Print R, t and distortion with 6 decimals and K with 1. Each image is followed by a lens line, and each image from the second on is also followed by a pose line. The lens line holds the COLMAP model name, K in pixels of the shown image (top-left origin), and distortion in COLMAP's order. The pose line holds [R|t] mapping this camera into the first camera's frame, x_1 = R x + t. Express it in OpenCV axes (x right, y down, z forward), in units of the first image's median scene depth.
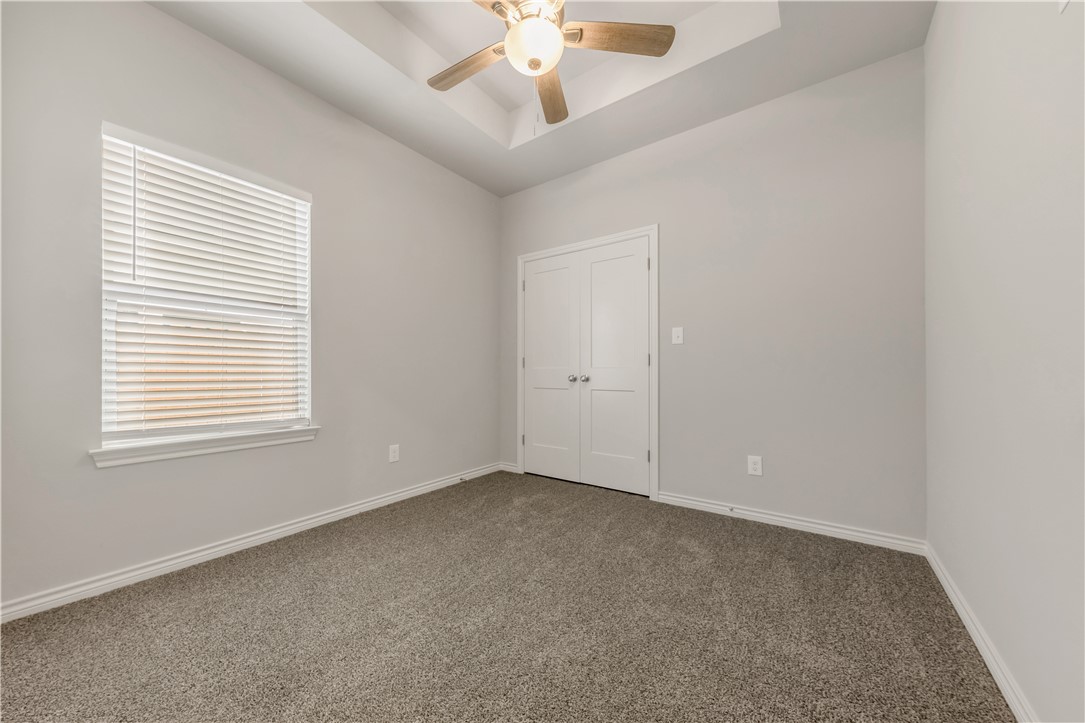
lens RADIAL K [[385.1, 0, 539.3], [0, 385.1, 367.2], [0, 0, 1]] dist [0.046424, -0.000055]
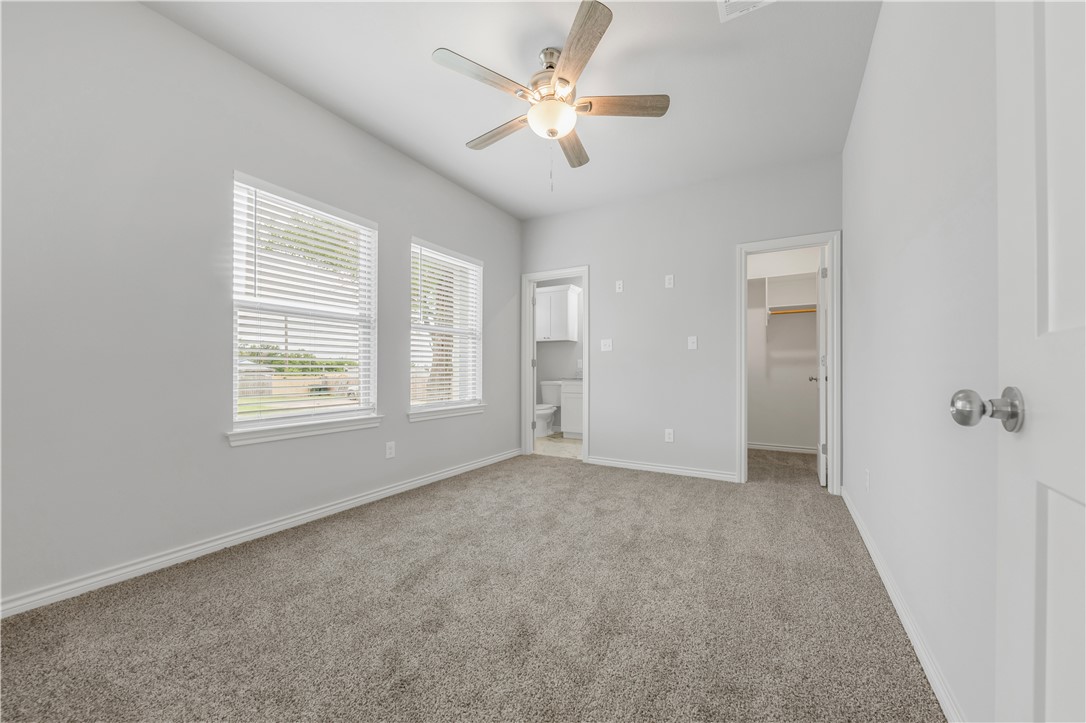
lens RADIAL K [[412.0, 0, 547.4], [0, 412.0, 372.3], [0, 0, 1]] dist [0.001684, 0.000177]
pose [[0.987771, -0.000387, 0.155913, -0.237471], [-0.002349, 0.999846, 0.017365, -0.004668], [-0.155896, -0.017519, 0.987618, -0.302769]]
